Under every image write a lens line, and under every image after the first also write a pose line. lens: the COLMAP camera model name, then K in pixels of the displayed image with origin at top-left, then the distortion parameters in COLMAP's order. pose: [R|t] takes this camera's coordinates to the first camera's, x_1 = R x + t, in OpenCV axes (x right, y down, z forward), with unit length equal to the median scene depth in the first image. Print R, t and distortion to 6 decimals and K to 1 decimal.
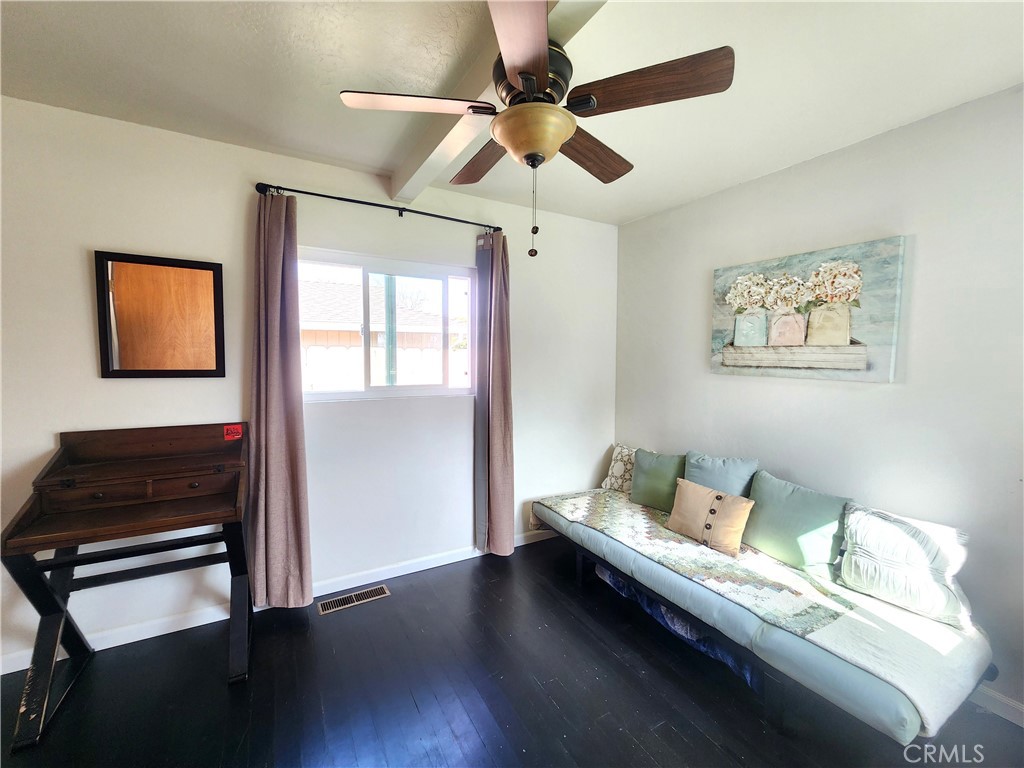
lens RADIAL K [[416.7, 0, 507.0], [0, 416.7, 375.5], [0, 0, 1]] dist [0.005798, -0.000388]
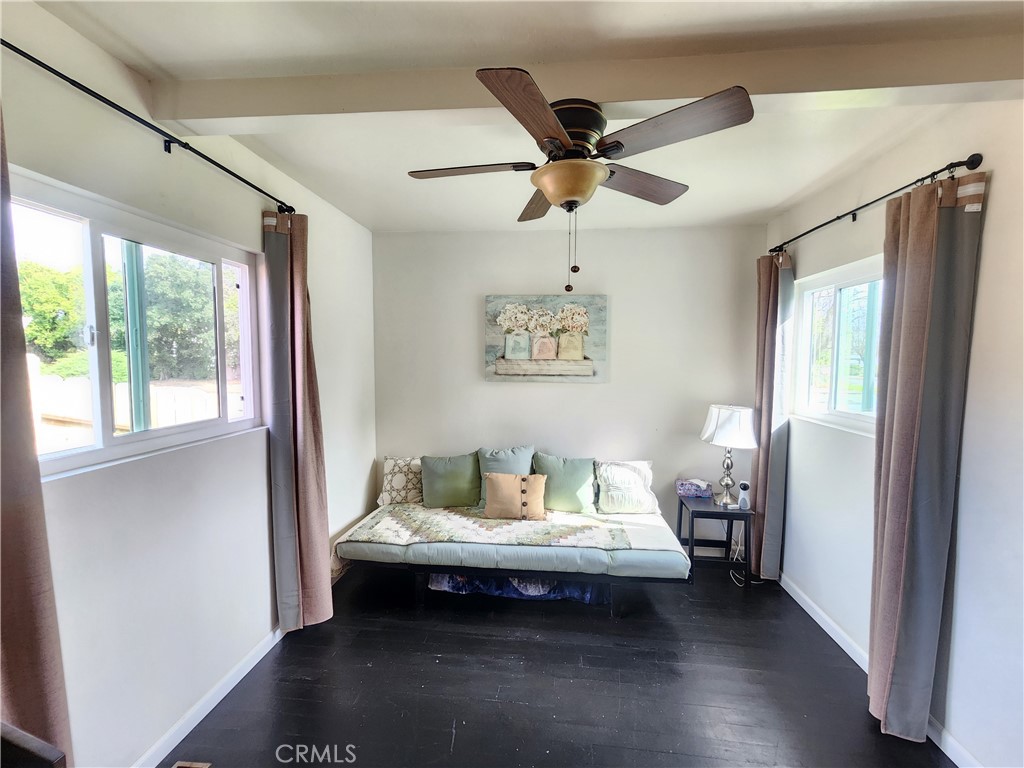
lens RADIAL K [[416.7, 0, 518.6], [0, 416.7, 374.5], [0, 0, 1]] dist [0.005798, -0.000388]
pose [[0.586285, -0.039420, 0.809145, -0.474500], [0.041800, 0.998957, 0.018380, -0.047129], [-0.809026, 0.023047, 0.587321, 0.240272]]
